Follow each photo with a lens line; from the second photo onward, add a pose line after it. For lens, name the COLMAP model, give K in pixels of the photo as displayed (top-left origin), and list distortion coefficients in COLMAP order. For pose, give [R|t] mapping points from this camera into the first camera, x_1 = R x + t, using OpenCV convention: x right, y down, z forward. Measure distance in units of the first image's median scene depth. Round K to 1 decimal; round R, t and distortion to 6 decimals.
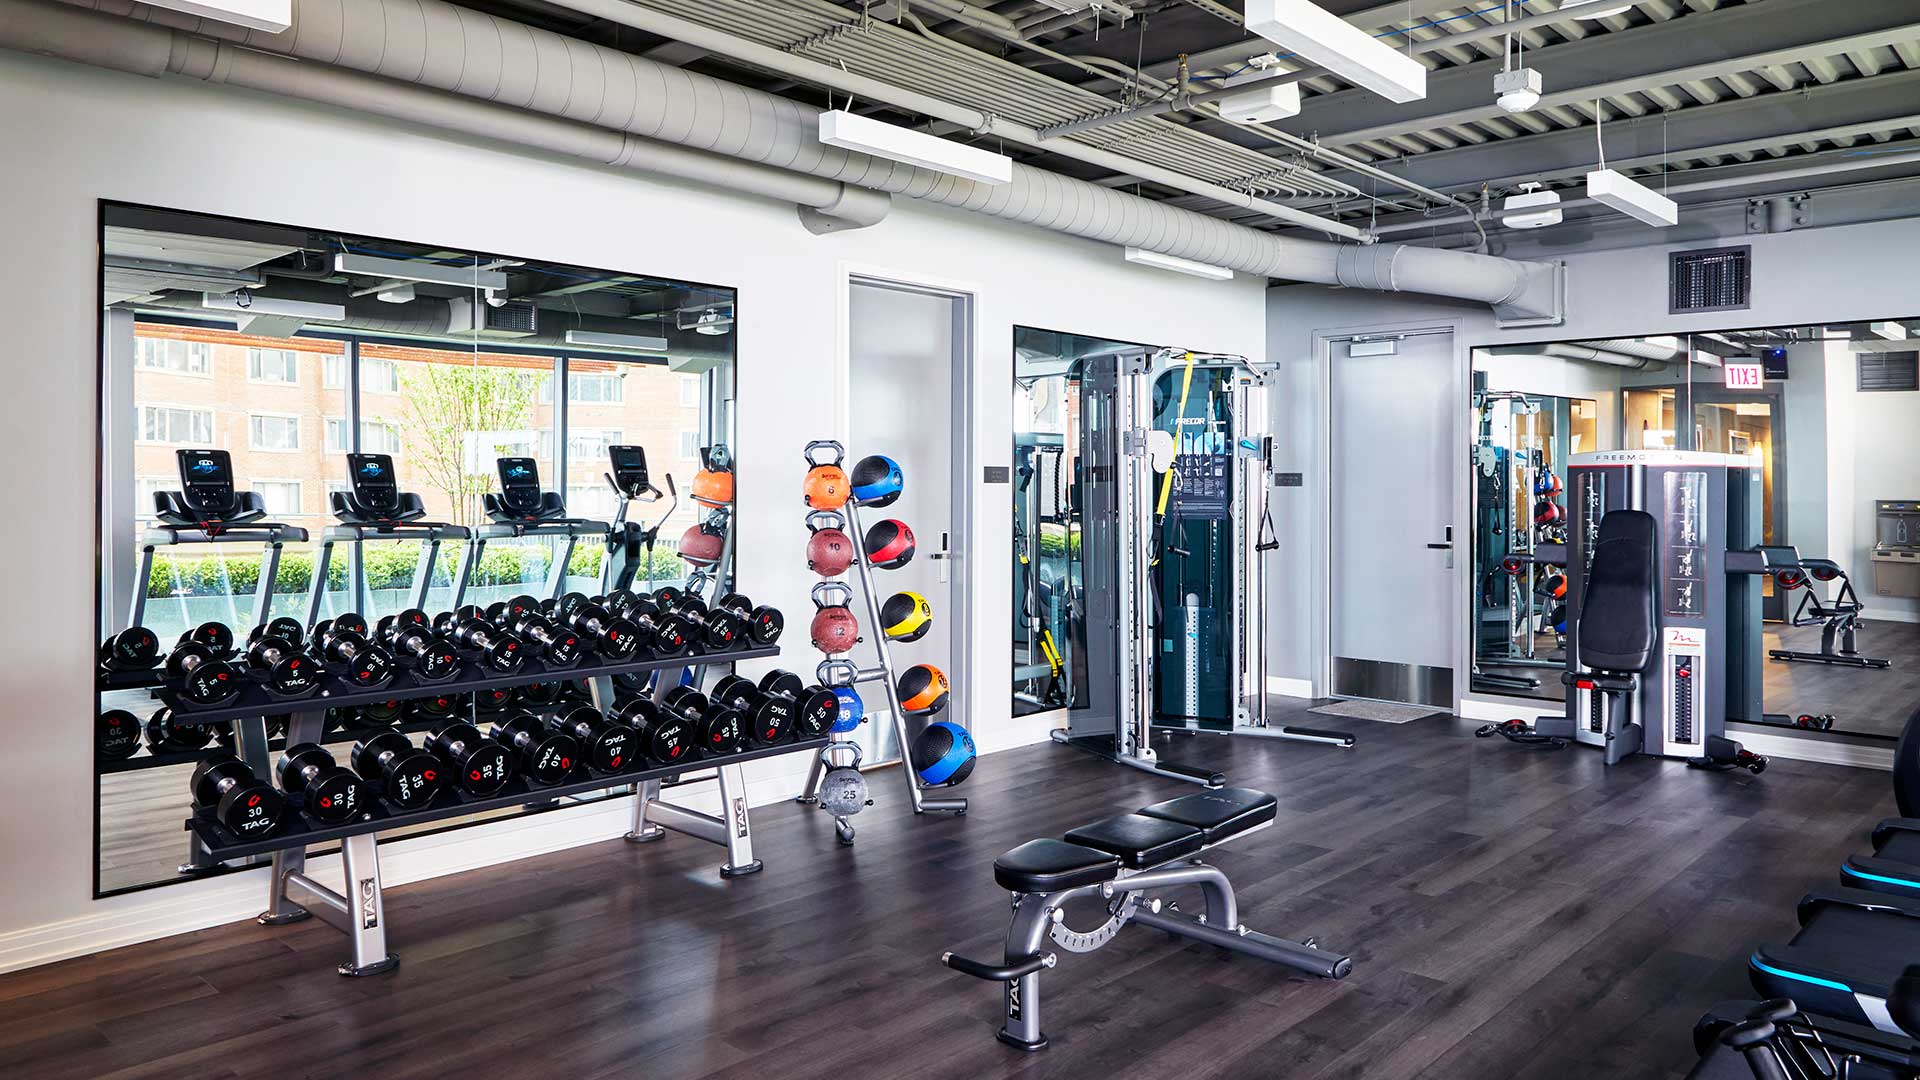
lens RADIAL K [[1325.0, 0, 959.6], [0, 1325.0, 463.5], [0, 0, 1]] dist [-0.001134, -0.000559]
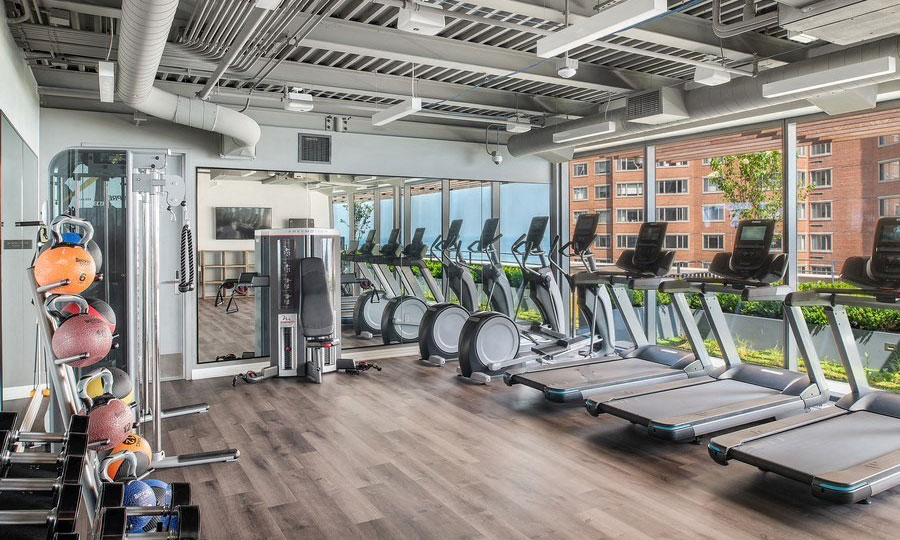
lens RADIAL K [[615.9, 0, 451.9], [0, 615.9, 231.6], [0, 0, 1]] dist [-0.019519, -0.003441]
pose [[0.301755, -0.001630, 0.953384, -0.339543], [-0.003533, 0.999990, 0.002828, -0.008006], [-0.953379, -0.004222, 0.301746, 0.510547]]
